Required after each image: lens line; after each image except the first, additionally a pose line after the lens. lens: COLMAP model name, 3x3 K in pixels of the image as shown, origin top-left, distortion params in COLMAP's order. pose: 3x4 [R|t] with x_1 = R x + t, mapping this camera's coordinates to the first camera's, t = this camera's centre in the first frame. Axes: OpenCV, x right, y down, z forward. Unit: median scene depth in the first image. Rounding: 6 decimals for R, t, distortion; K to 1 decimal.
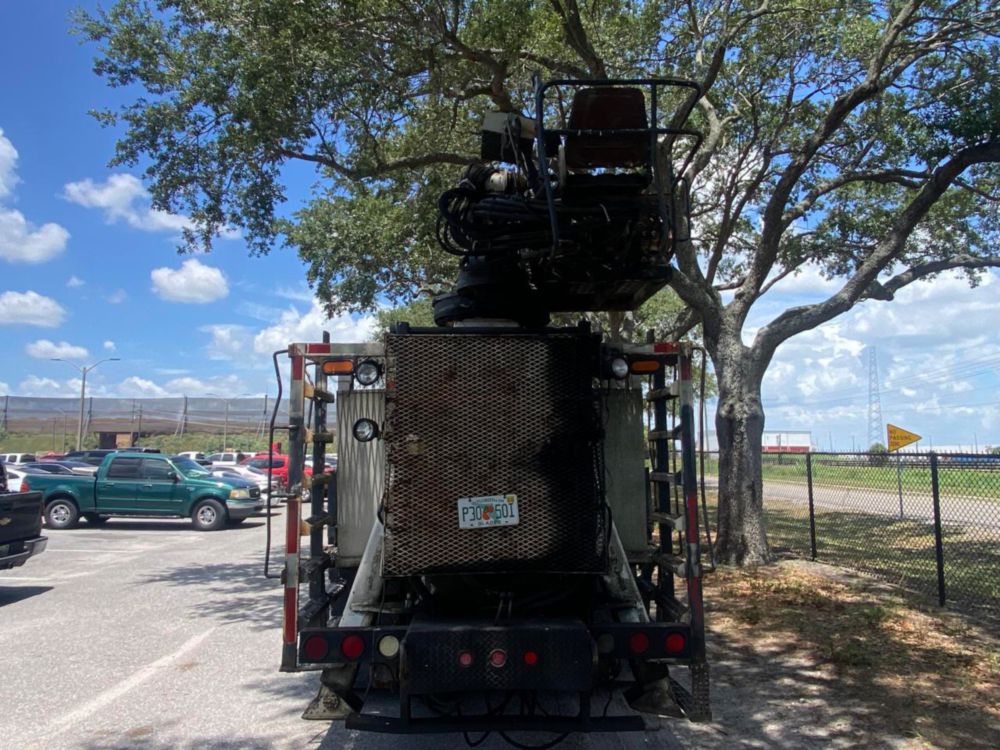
lens RADIAL K [[708.0, 0, 500.0], [0, 708.0, 375.0], [0, 0, 1]] dist [0.089474, -0.111147]
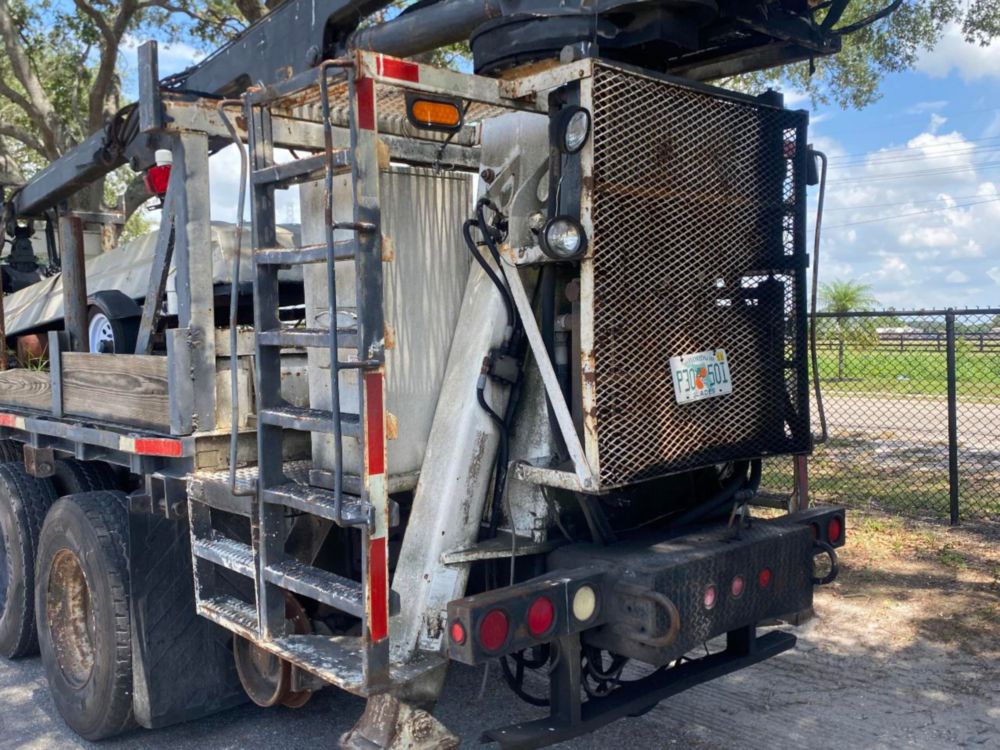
lens RADIAL K [[952.3, 0, 504.5], [0, 952.3, 372.2], [0, 0, 1]] dist [0.139444, -0.320761]
pose [[0.762245, -0.036053, 0.646284, -0.636712], [-0.059132, 0.990394, 0.124991, 0.082468], [-0.644582, -0.133490, 0.752791, 0.418353]]
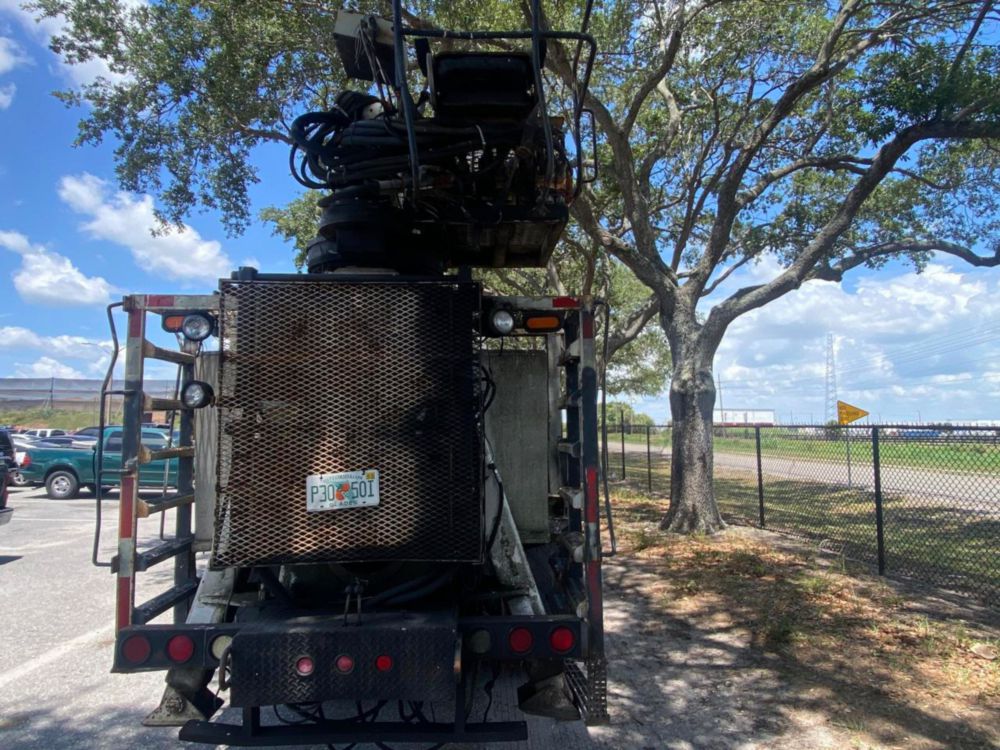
lens RADIAL K [[627.9, 0, 508.9], [0, 627.9, 376.5], [0, 0, 1]] dist [0.076831, -0.090142]
pose [[0.999932, -0.000730, 0.011603, 0.155129], [0.000425, 0.999656, 0.026231, 0.033334], [-0.011618, -0.026224, 0.999589, 0.223351]]
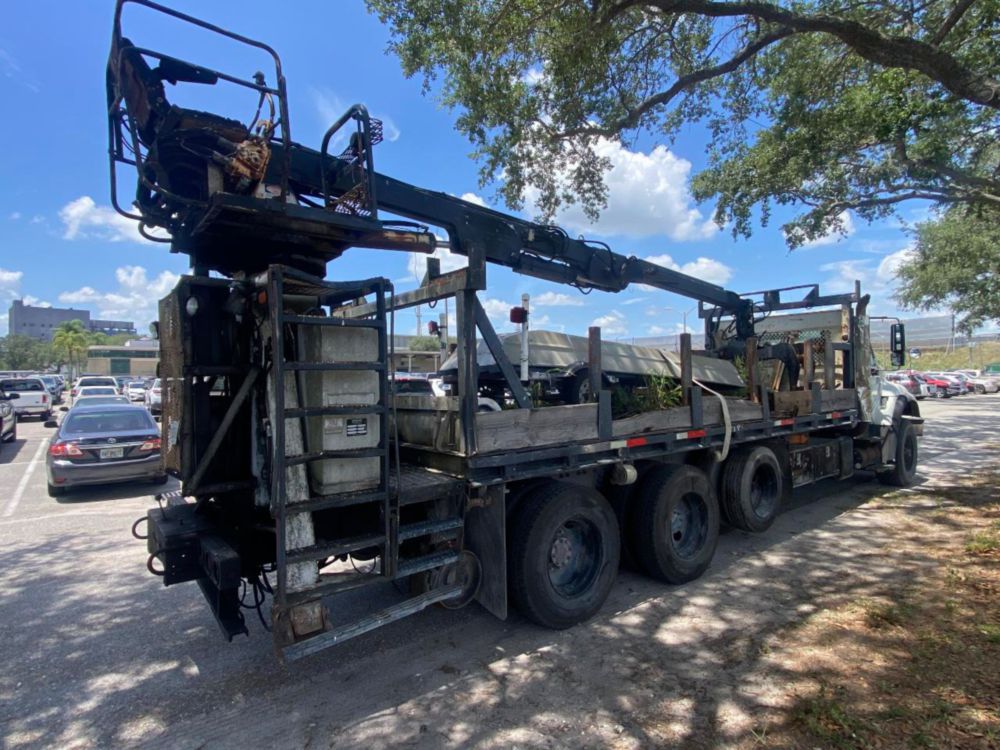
lens RADIAL K [[533.6, 0, 503.1], [0, 533.6, 371.2], [0, 0, 1]] dist [0.024837, -0.023544]
pose [[0.596907, -0.013058, -0.802204, 0.995133], [0.101650, 0.993041, 0.059472, 0.077627], [0.795845, -0.117044, 0.594080, 0.818971]]
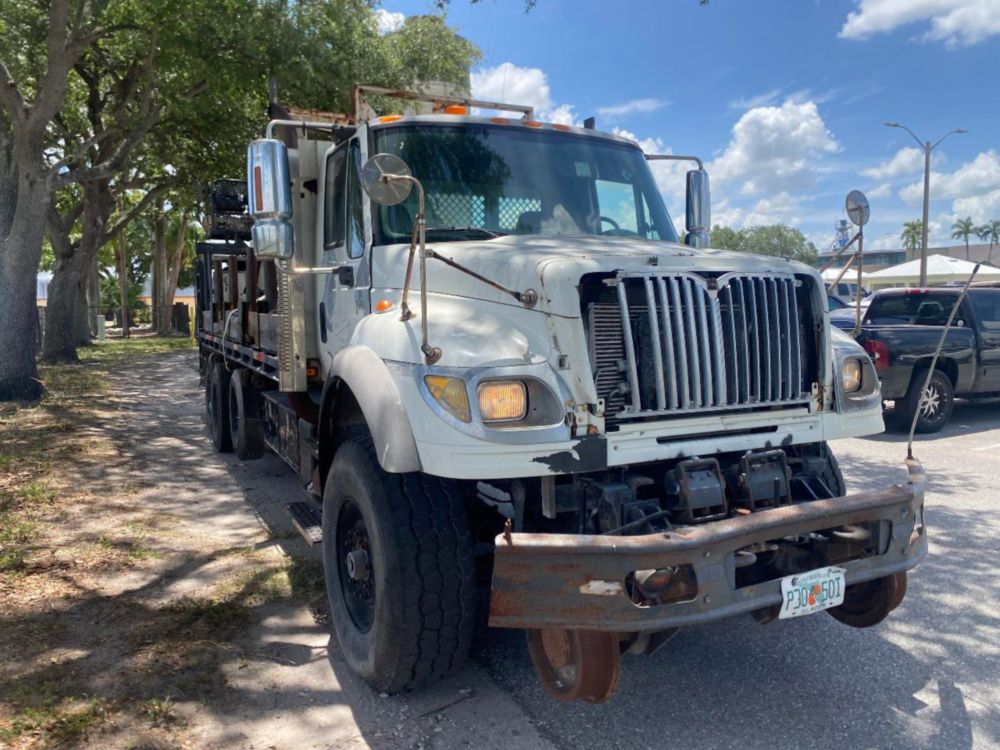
lens RADIAL K [[765.9, 0, 515.1], [0, 765.9, 381.9], [0, 0, 1]] dist [0.035519, -0.043107]
pose [[-0.906538, 0.051824, -0.418930, 0.420665], [0.057721, 0.998332, -0.001405, 0.512238], [0.418159, -0.025455, -0.908017, 4.248469]]
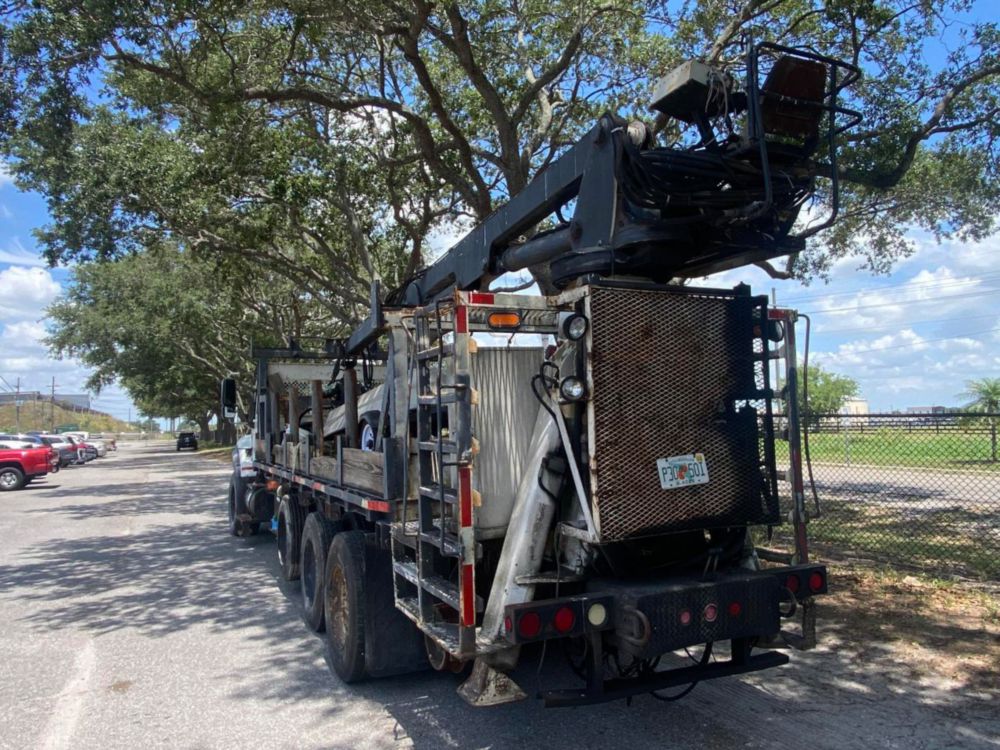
lens RADIAL K [[708.4, 0, 492.0], [0, 708.4, 375.1], [0, 0, 1]] dist [0.076403, -0.090654]
pose [[0.920929, 0.009237, 0.389620, -0.586311], [-0.024643, 0.999099, 0.034562, 0.027203], [-0.388950, -0.041430, 0.920327, 0.171923]]
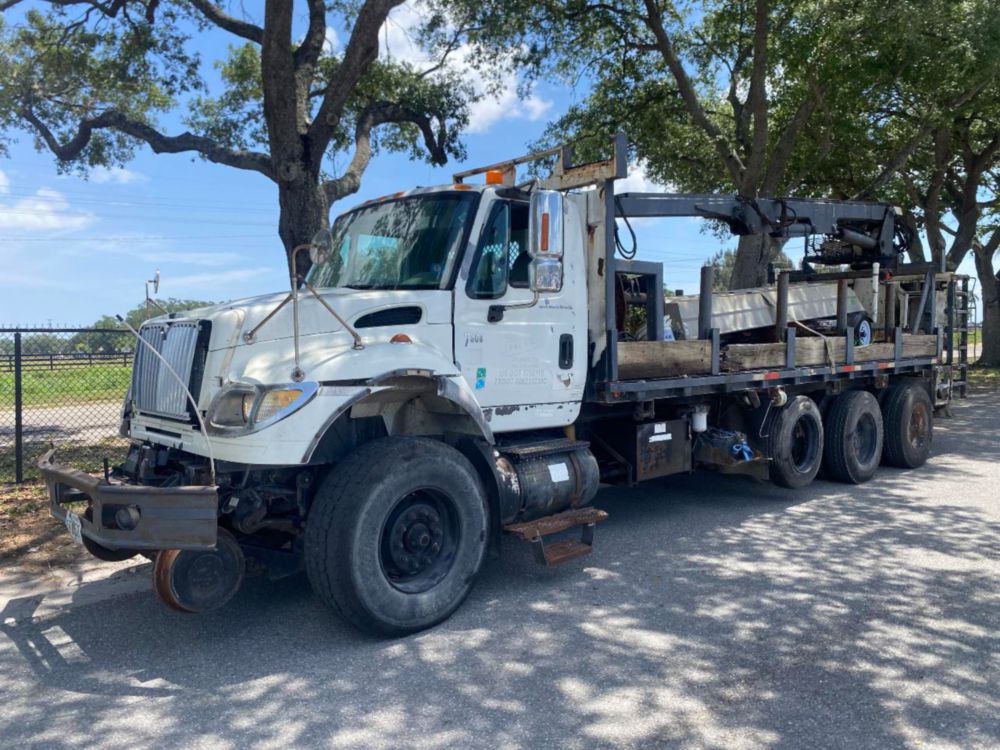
lens RADIAL K [[778.7, 0, 498.7], [0, 778.7, 362.9], [0, 0, 1]] dist [0.027185, -0.027727]
pose [[-0.646228, -0.011834, 0.763053, -1.331958], [-0.066559, 0.996944, -0.040907, 0.486777], [-0.760236, -0.077223, -0.645041, 4.008770]]
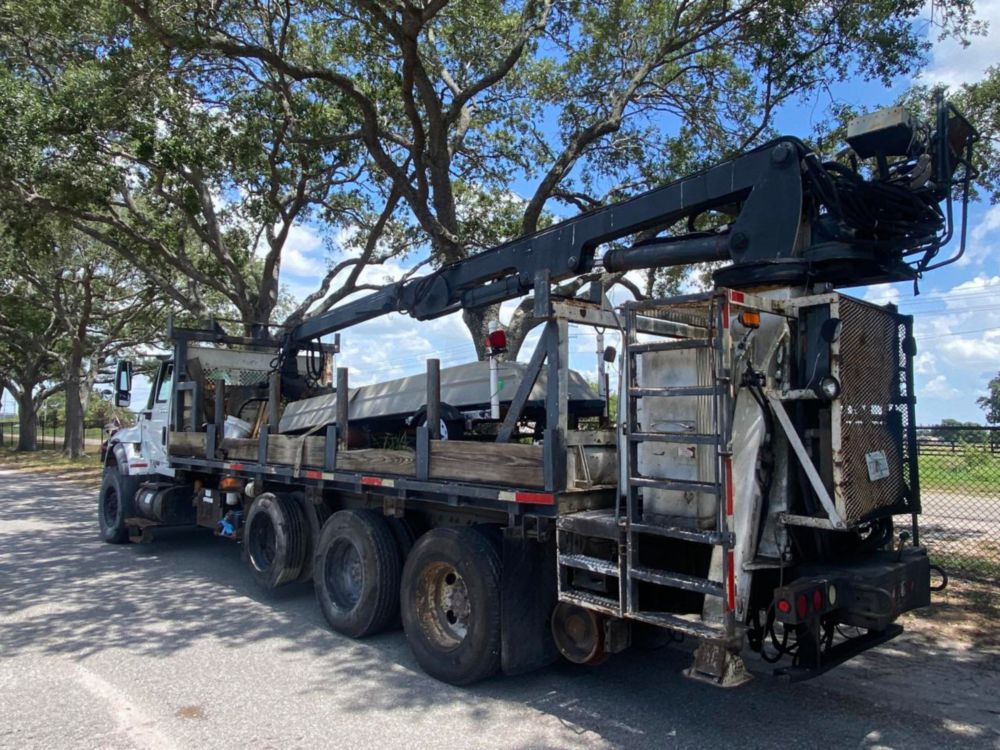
lens RADIAL K [[708.0, 0, 500.0], [0, 708.0, 375.0], [0, 0, 1]] dist [0.089474, -0.111147]
pose [[0.750088, 0.059250, 0.658679, -1.093848], [-0.085956, 0.996265, 0.008267, 0.082980], [-0.655728, -0.062818, 0.752379, 0.491204]]
